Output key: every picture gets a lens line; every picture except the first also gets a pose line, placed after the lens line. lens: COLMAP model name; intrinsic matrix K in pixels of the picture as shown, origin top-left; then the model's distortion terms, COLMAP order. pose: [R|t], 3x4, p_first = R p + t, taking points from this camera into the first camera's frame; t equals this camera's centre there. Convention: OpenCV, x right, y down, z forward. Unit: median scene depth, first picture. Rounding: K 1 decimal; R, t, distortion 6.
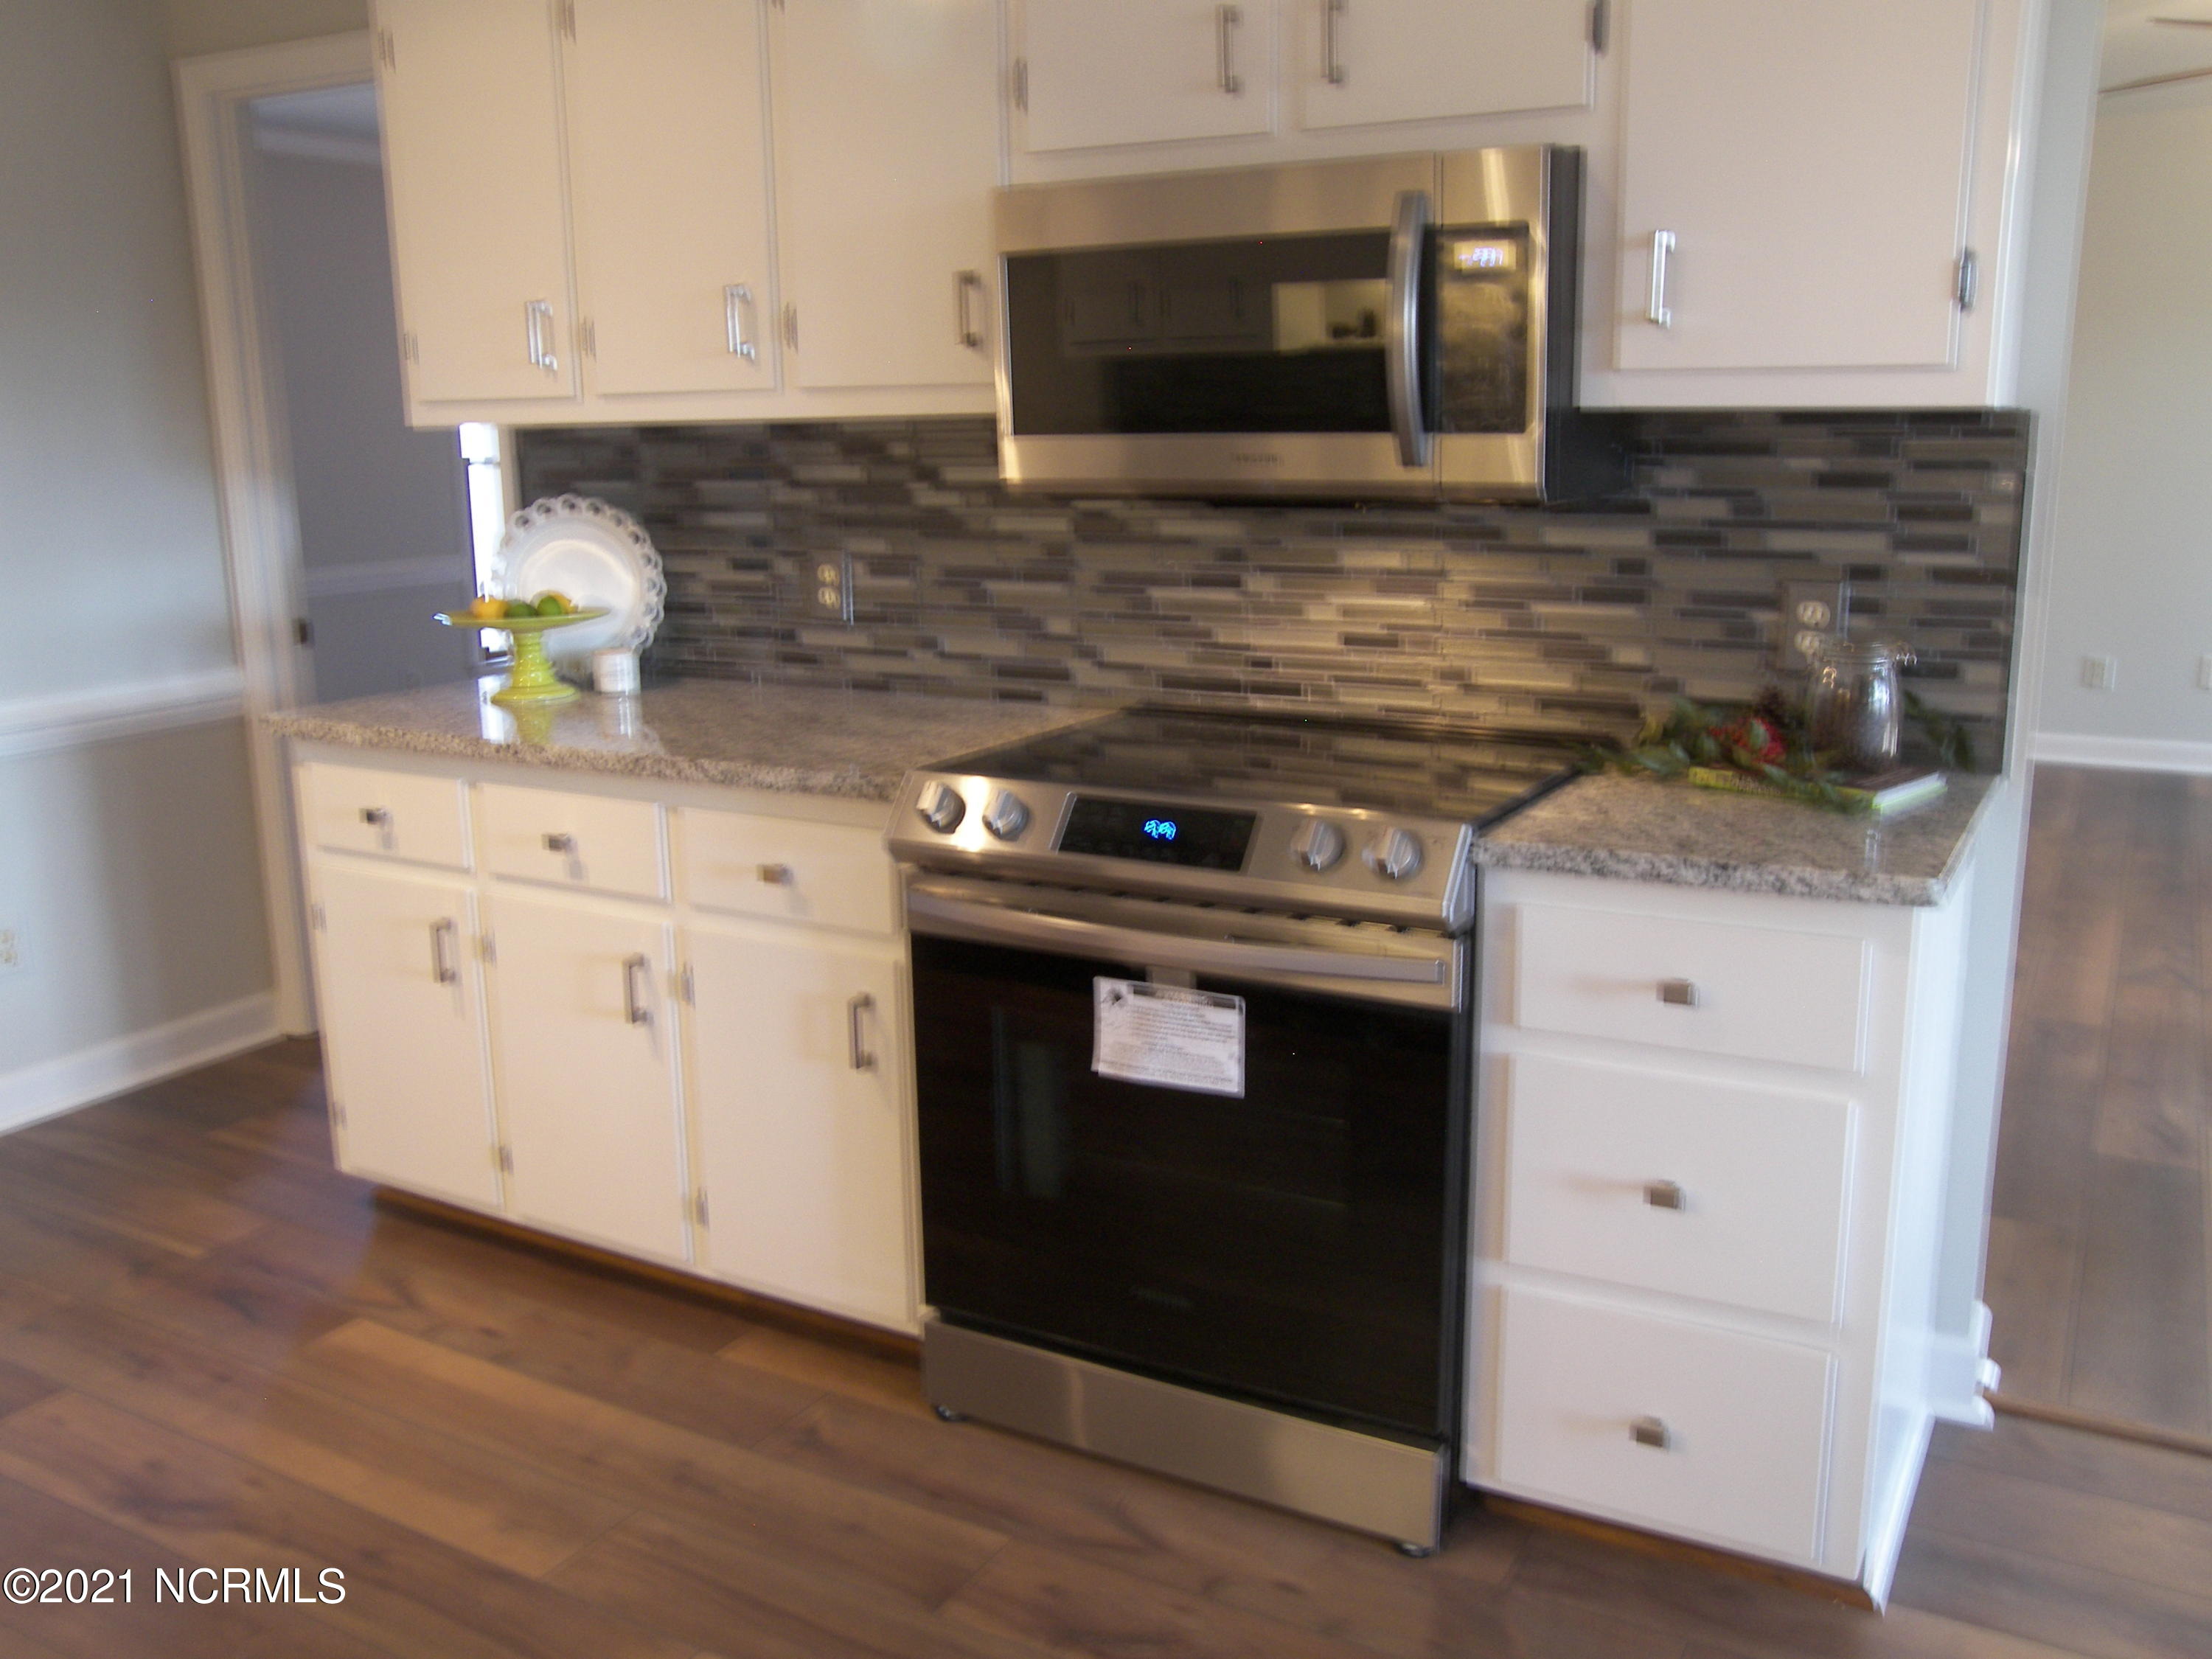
lens RADIAL K [[1904.3, 0, 1106.0], [0, 1904.3, 829.5], [0, 0, 1]] dist [-0.115345, 0.122750]
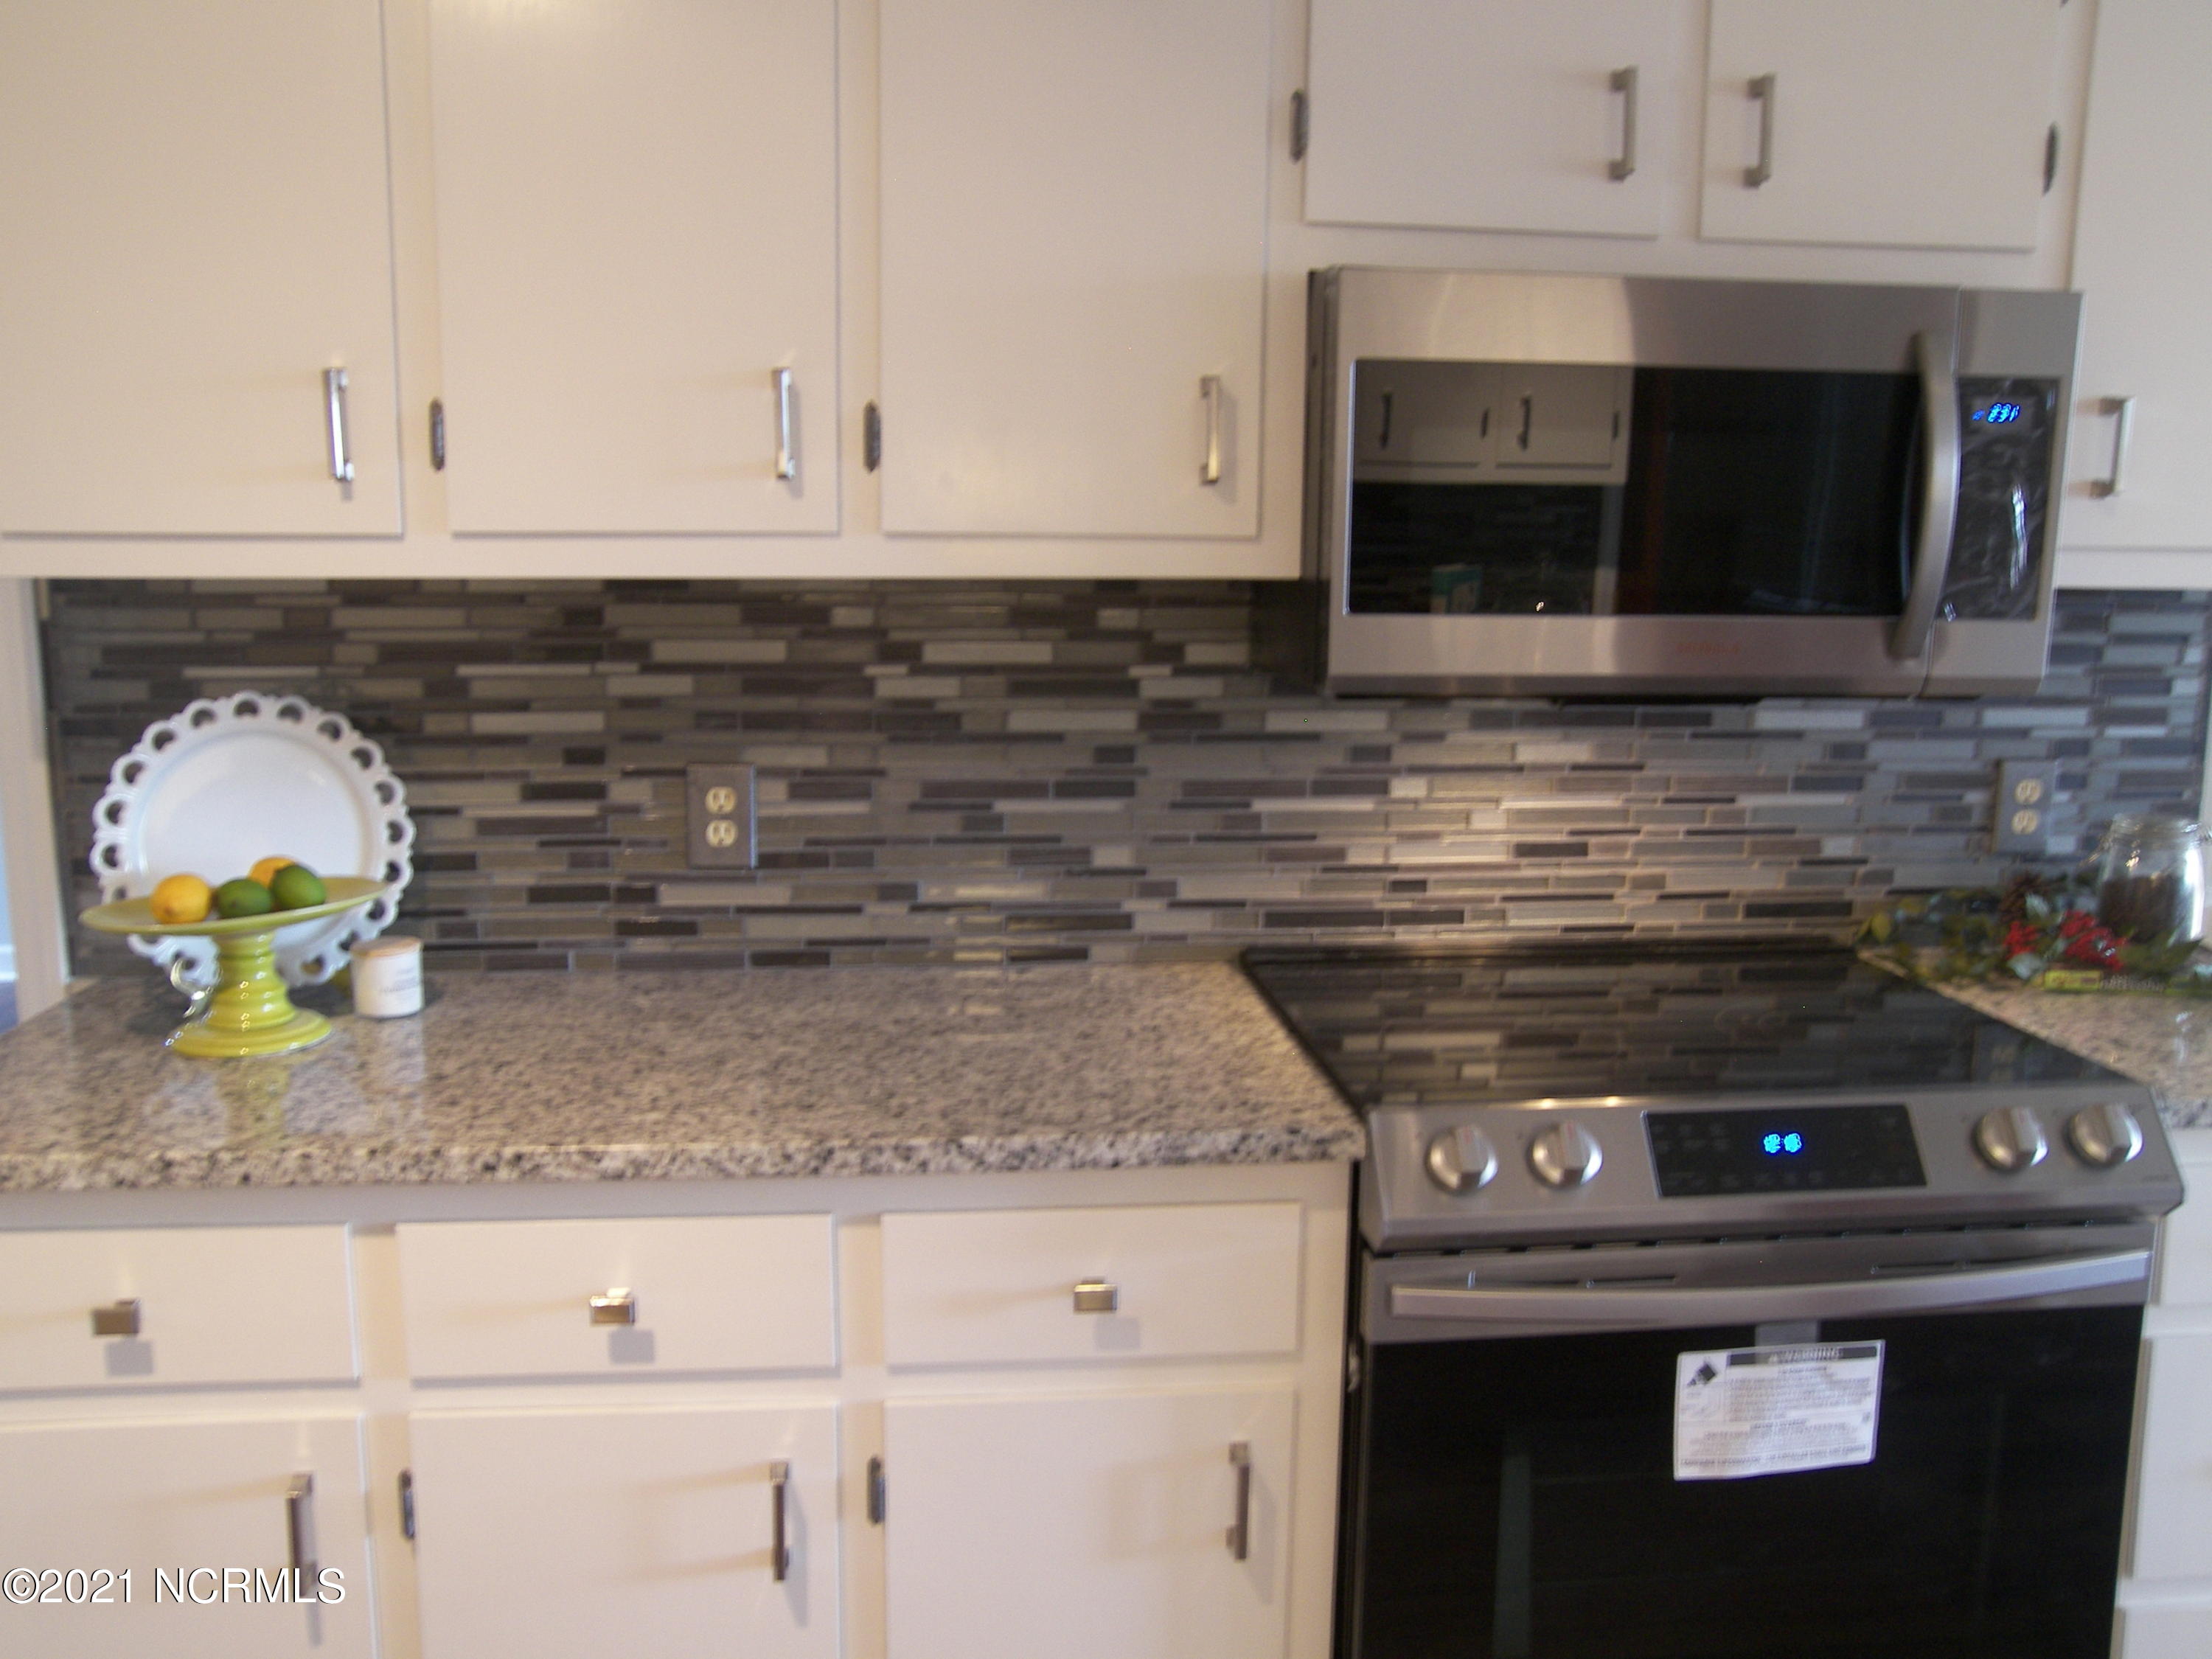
lens RADIAL K [[1904.3, 0, 1106.0], [0, 1904.3, 829.5], [0, 0, 1]] dist [-0.115345, 0.122750]
pose [[0.808507, -0.075529, 0.583620, -0.479073], [0.107015, 0.994064, -0.019605, -0.108051], [-0.578675, 0.078306, 0.811790, 0.421422]]
